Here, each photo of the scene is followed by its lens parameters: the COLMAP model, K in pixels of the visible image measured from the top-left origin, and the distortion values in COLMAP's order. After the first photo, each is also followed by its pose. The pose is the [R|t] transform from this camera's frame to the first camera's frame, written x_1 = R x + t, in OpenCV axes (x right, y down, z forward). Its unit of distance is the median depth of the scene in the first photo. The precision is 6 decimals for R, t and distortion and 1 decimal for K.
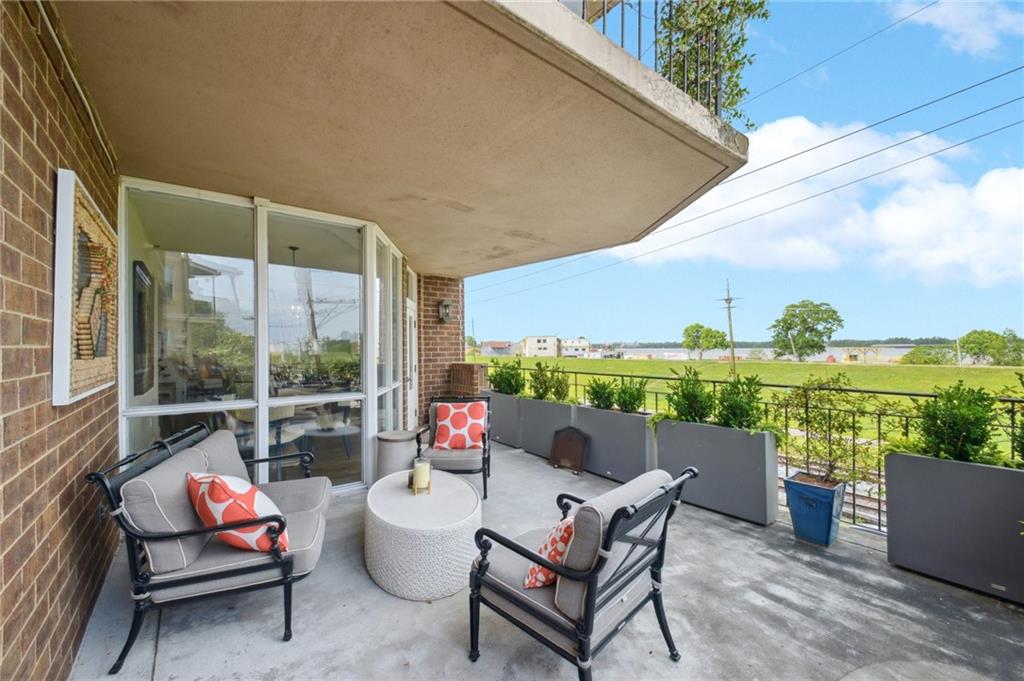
lens RADIAL K [[420.7, 0, 514.0], [0, 420.7, 343.5], [0, 0, 1]] dist [0.003213, 0.000153]
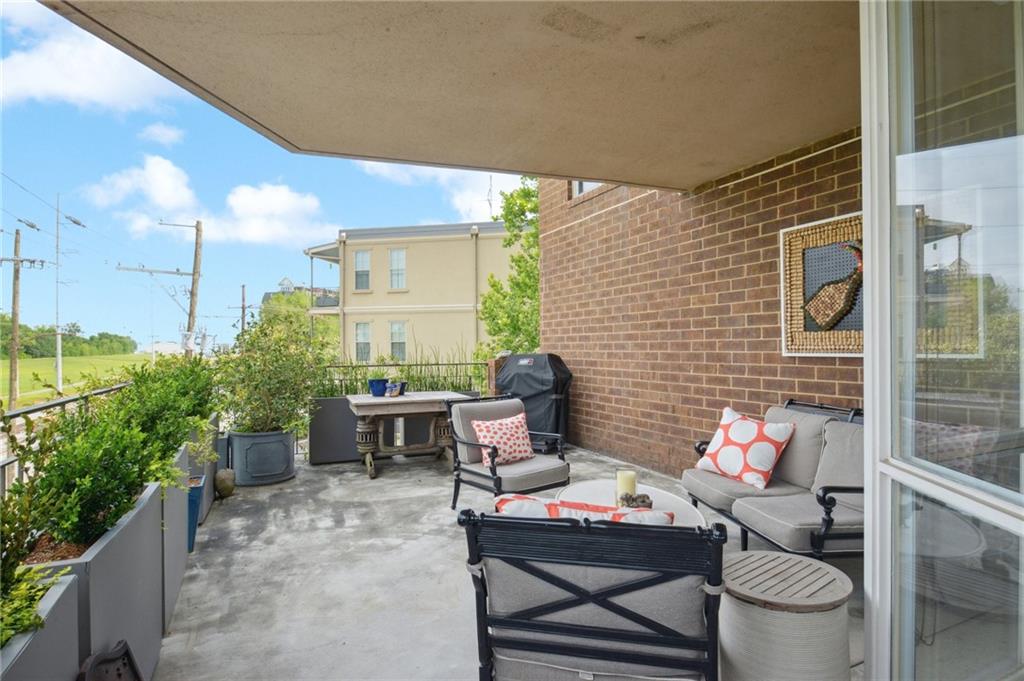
lens RADIAL K [[558.3, 0, 512.4], [0, 558.3, 341.3], [0, 0, 1]] dist [-0.000338, -0.000045]
pose [[-0.973924, 0.009172, 0.226687, -0.284521], [0.007238, 0.999930, -0.009364, 0.042301], [-0.226757, -0.007479, -0.973923, 2.265400]]
